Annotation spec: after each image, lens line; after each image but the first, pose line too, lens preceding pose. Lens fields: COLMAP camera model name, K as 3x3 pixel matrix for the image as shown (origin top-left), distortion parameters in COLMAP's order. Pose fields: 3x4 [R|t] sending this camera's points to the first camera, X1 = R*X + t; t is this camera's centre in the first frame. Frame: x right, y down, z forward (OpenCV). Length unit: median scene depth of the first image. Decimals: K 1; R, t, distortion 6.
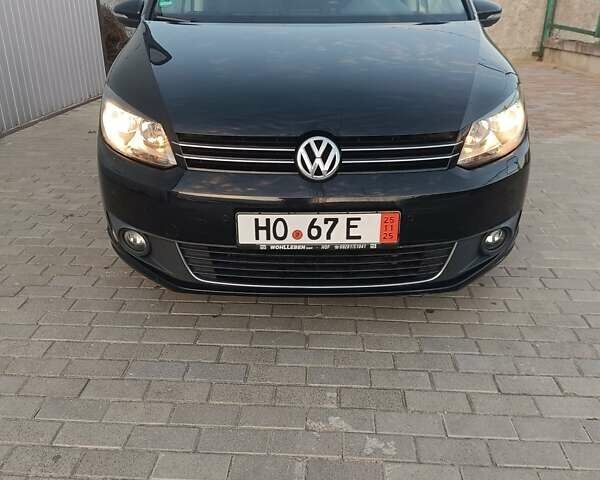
lens RADIAL K [[551.4, 0, 298.7], [0, 551.4, 226.5], [0, 0, 1]] dist [0.071853, -0.117054]
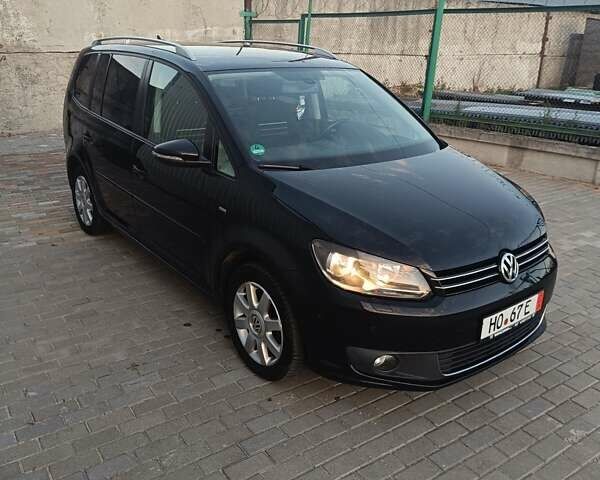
lens RADIAL K [[551.4, 0, 298.7], [0, 551.4, 226.5], [0, 0, 1]] dist [0.071853, -0.117054]
pose [[0.795639, -0.178395, 0.578907, -1.235892], [0.211101, 0.977402, 0.011061, -0.360237], [-0.567798, 0.113407, 0.815318, 0.088296]]
